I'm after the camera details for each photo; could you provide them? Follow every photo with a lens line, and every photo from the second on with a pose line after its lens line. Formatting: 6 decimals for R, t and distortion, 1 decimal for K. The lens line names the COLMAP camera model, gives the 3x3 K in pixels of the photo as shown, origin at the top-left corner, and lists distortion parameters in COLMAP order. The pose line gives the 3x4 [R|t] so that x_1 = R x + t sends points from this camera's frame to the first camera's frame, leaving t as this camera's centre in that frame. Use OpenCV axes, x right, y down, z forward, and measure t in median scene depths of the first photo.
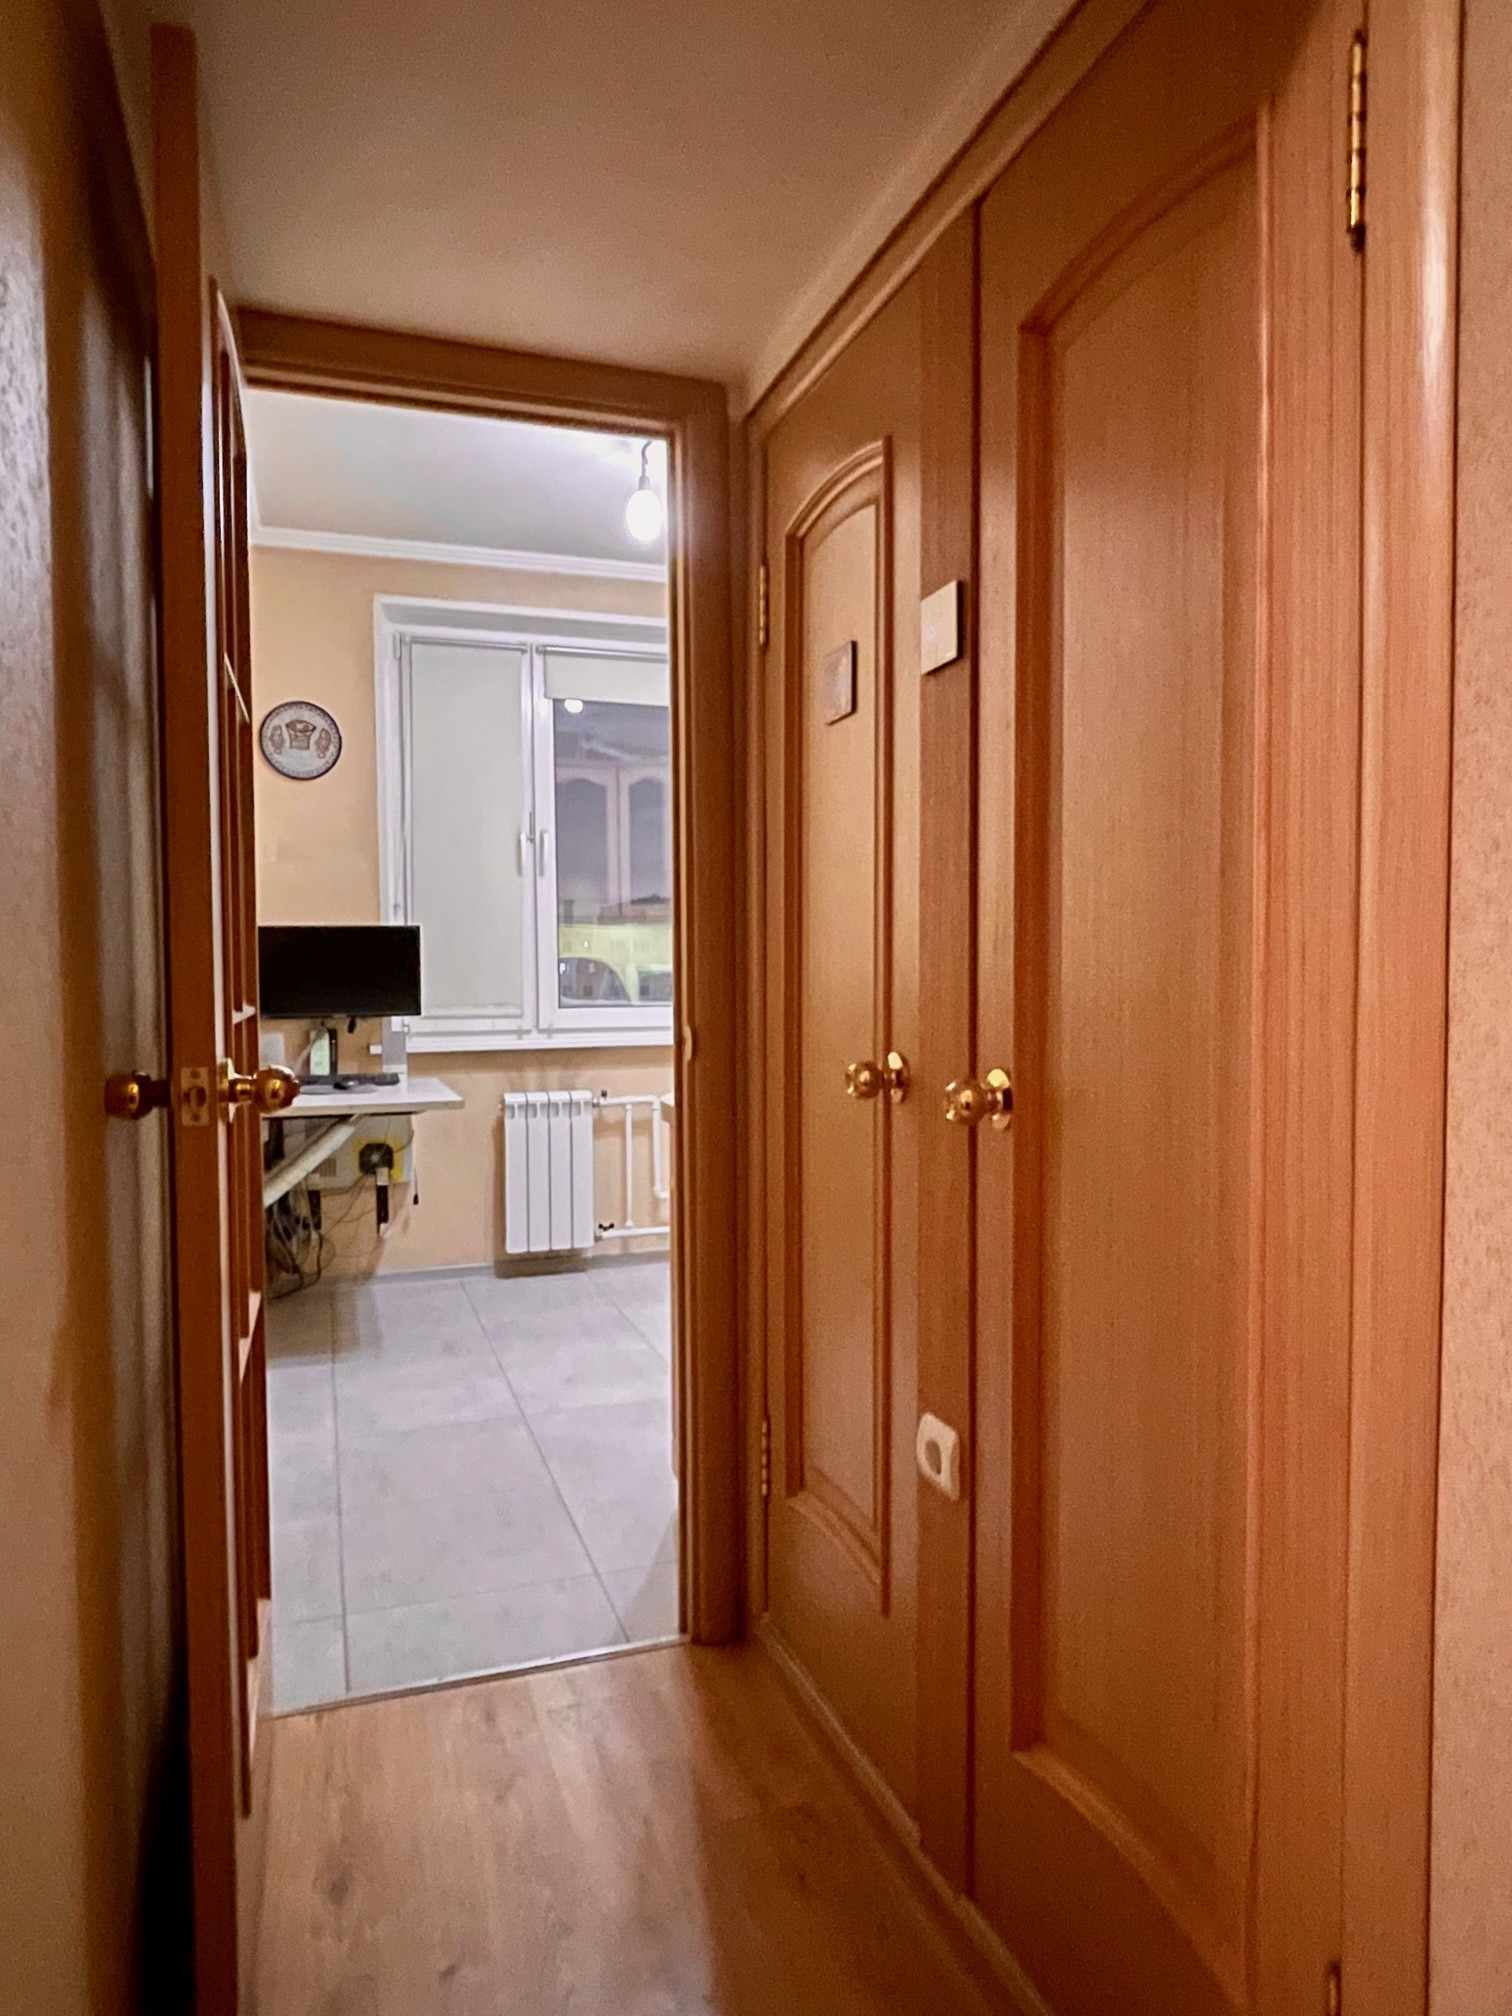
lens RADIAL K [[1284.2, 0, 764.1], [0, 1284.2, 1008.1], [0, 0, 1]] dist [-0.014851, -0.001461]
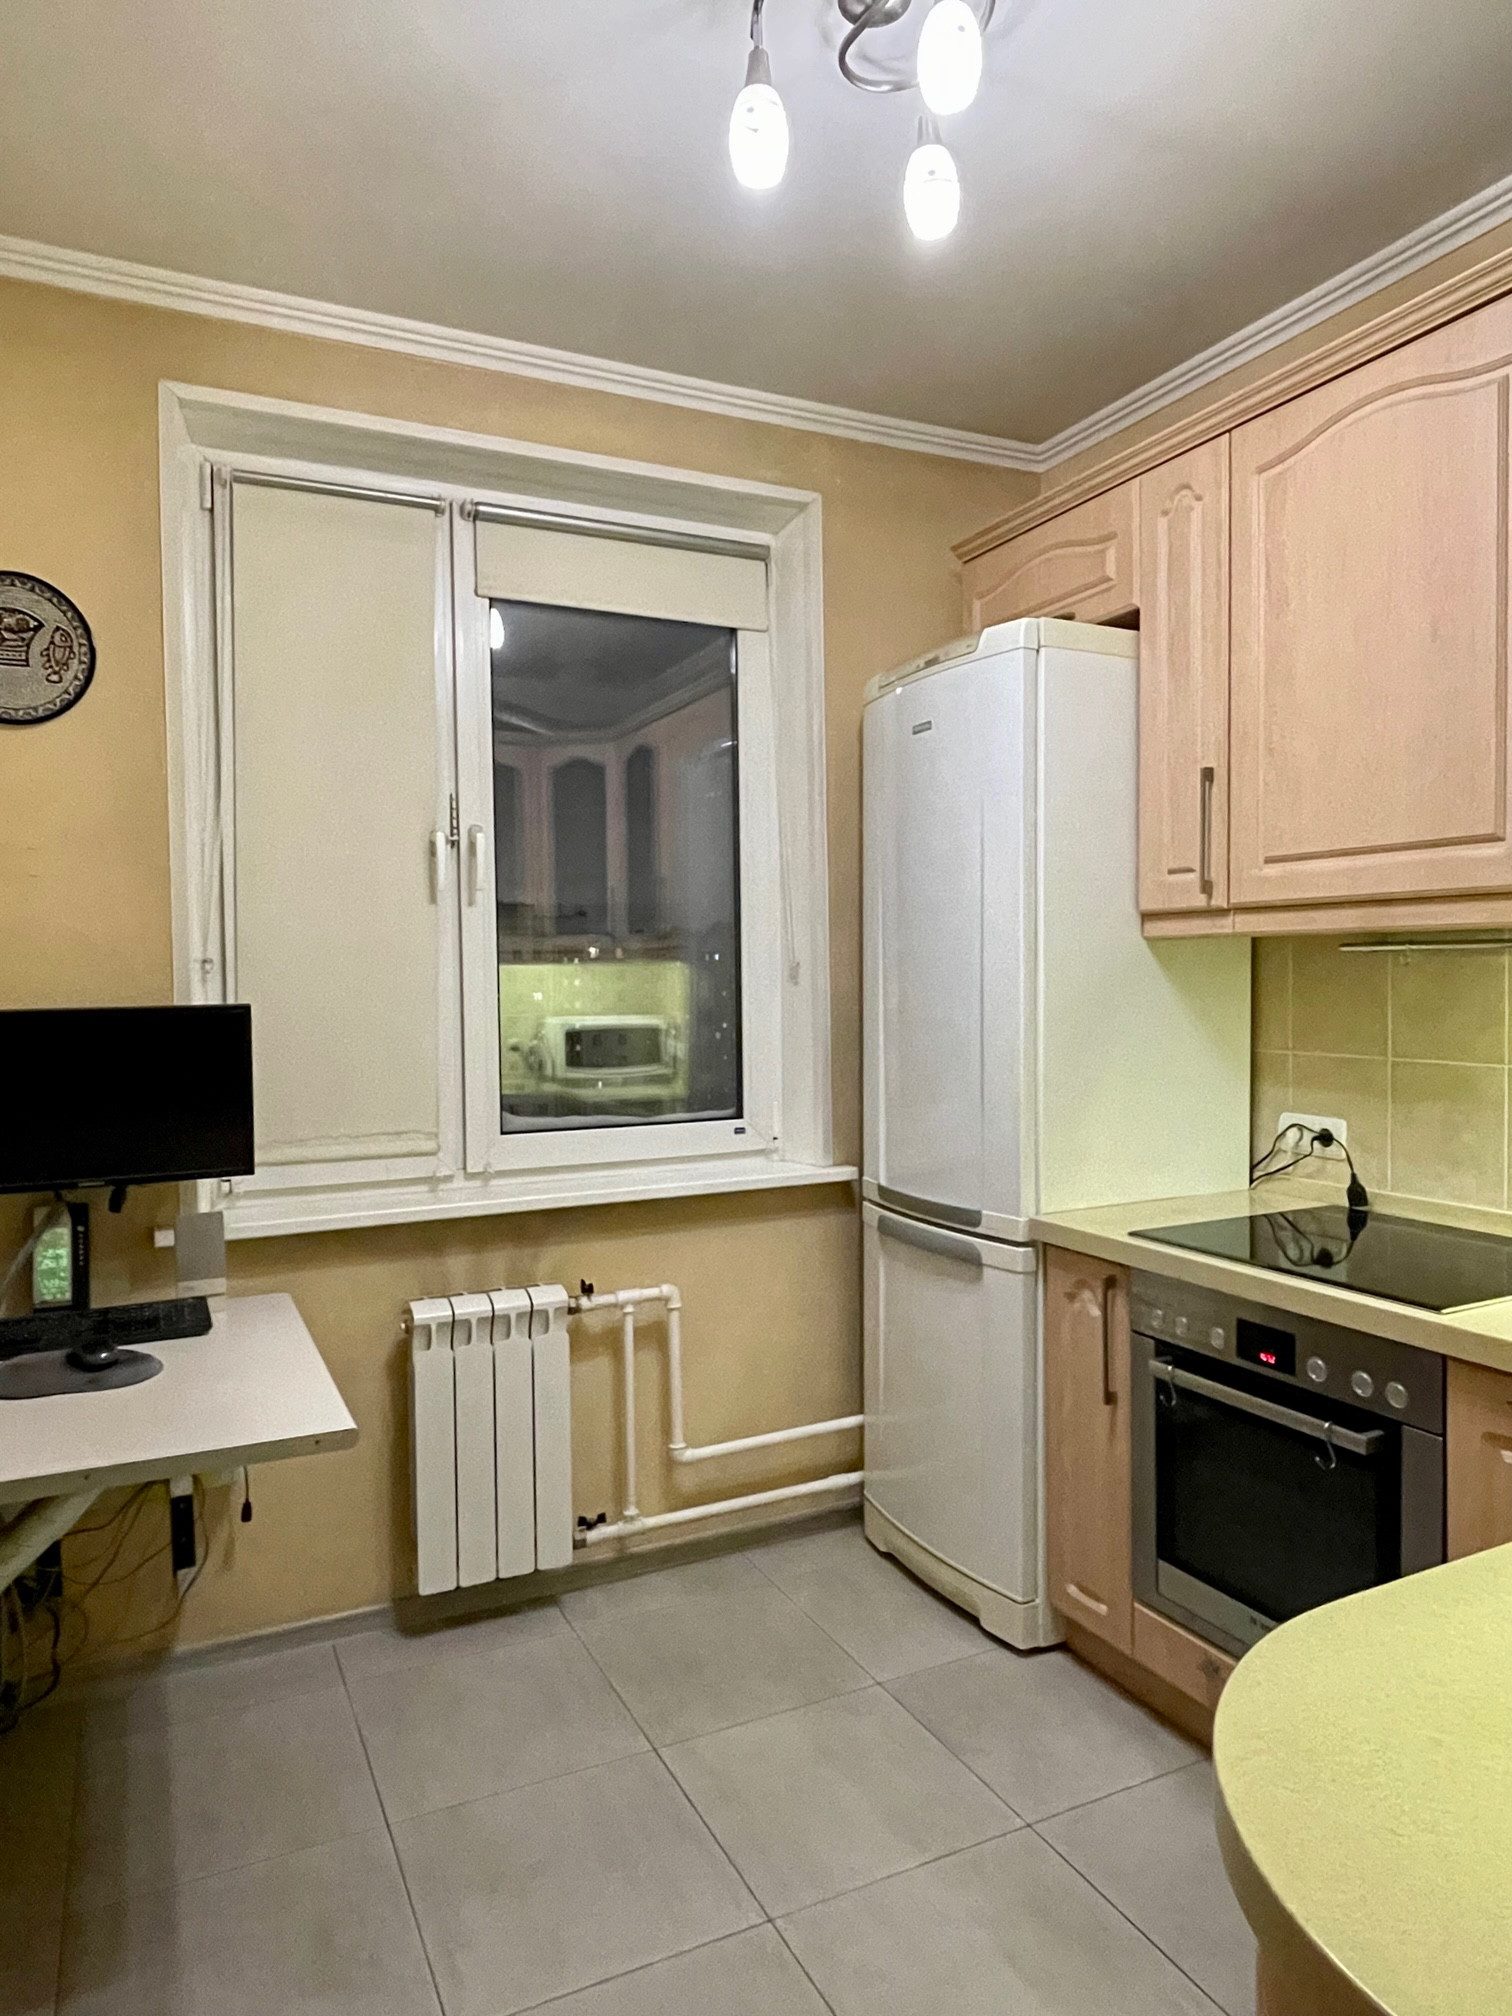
lens RADIAL K [[1284.2, 0, 748.4], [0, 1284.2, 1003.2], [0, 0, 1]] dist [-0.014851, -0.001461]
pose [[0.993801, -0.007056, 0.110950, -0.118841], [0.007954, 0.999939, -0.007655, -0.056750], [-0.110889, 0.008490, 0.993796, 0.435220]]
